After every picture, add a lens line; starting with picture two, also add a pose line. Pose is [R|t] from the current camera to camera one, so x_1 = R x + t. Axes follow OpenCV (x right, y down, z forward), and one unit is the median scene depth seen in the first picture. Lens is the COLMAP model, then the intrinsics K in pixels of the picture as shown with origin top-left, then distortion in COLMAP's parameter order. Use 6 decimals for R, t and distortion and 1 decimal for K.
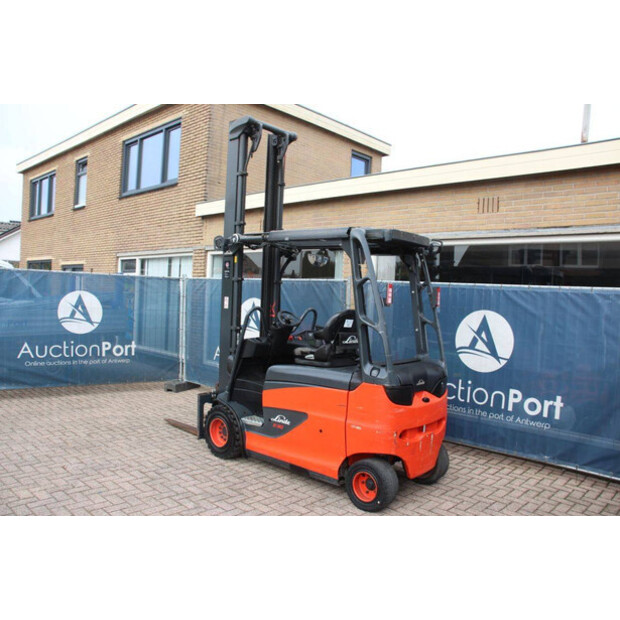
lens RADIAL K [[503.4, 0, 321.5], [0, 503.4, 311.0], [0, 0, 1]] dist [-0.127515, 0.007840]
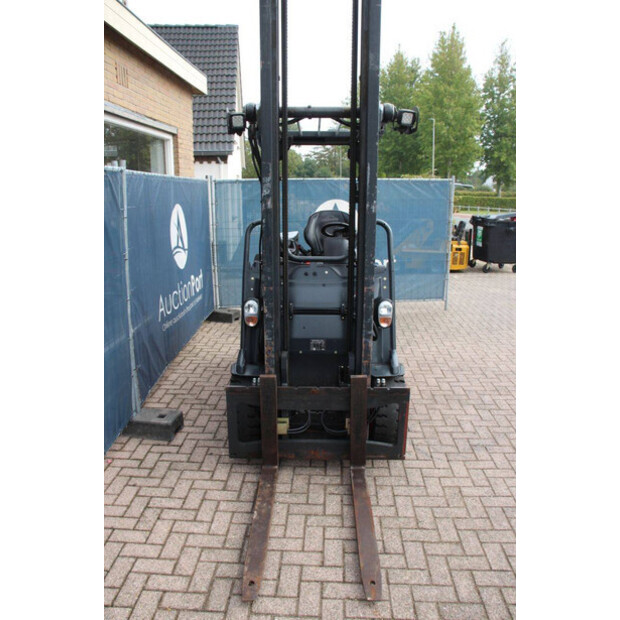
lens RADIAL K [[510.6, 0, 307.8], [0, 510.6, 312.5], [0, 0, 1]] dist [-0.175396, 0.155895]
pose [[-0.635905, -0.229692, 0.736794, -0.656366], [-0.010200, 0.957103, 0.289569, -0.094067], [-0.771700, 0.176623, -0.610970, 1.613712]]
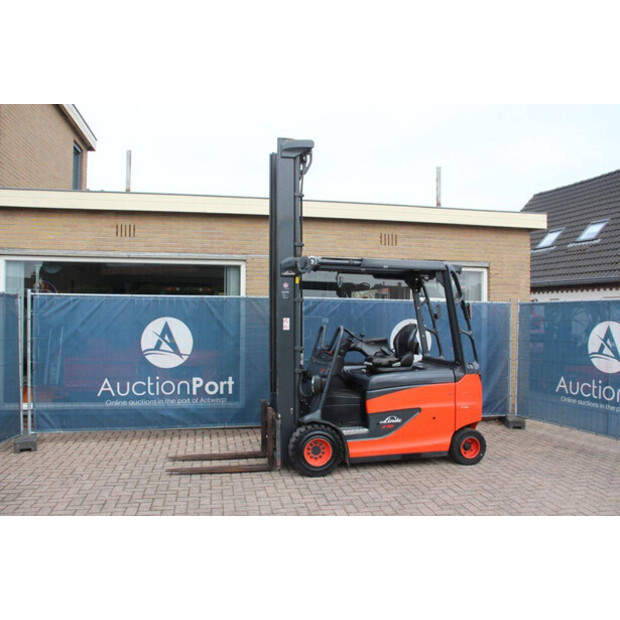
lens RADIAL K [[534.2, 0, 312.2], [0, 534.2, 309.0], [0, 0, 1]] dist [-0.157103, 0.142854]
pose [[0.599045, -0.032221, 0.800067, -1.136746], [0.040590, 0.999127, 0.009846, -0.061401], [-0.799686, 0.026576, 0.599830, 0.379965]]
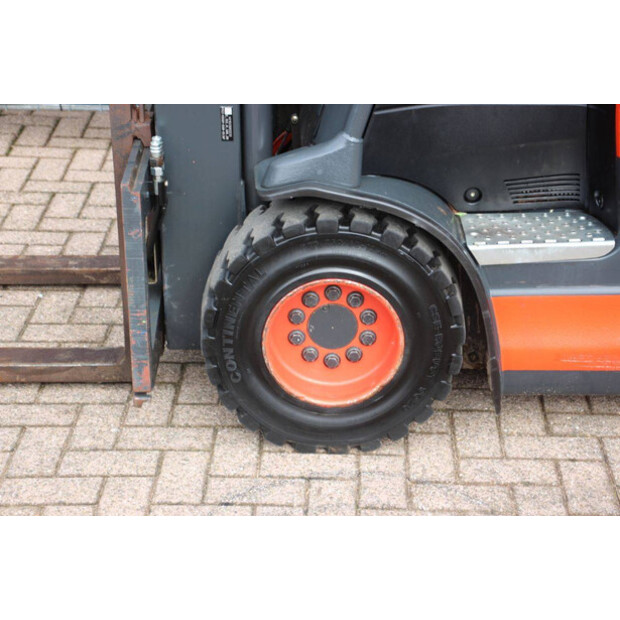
lens RADIAL K [[1465.0, 0, 310.0], [0, 1465.0, 310.0], [0, 0, 1]] dist [0.343941, 0.214551]
pose [[0.757004, -0.308040, 0.576244, -0.591758], [0.040581, 0.902363, 0.429062, -0.026365], [-0.652149, -0.301417, 0.695593, 0.633791]]
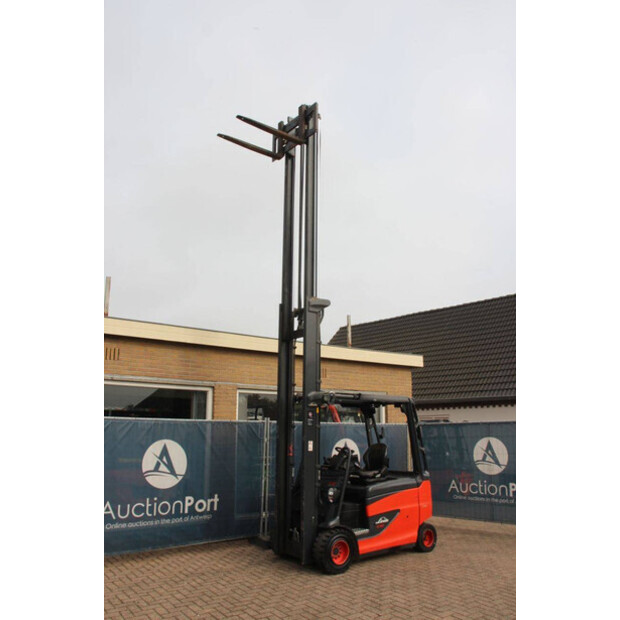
lens RADIAL K [[510.6, 0, 307.8], [0, 510.6, 312.5], [0, 0, 1]] dist [-0.175396, 0.155895]
pose [[0.205728, 0.174823, 0.962867, -1.606840], [0.032503, 0.982150, -0.185269, -0.122624], [-0.978069, 0.069411, 0.196373, 0.850522]]
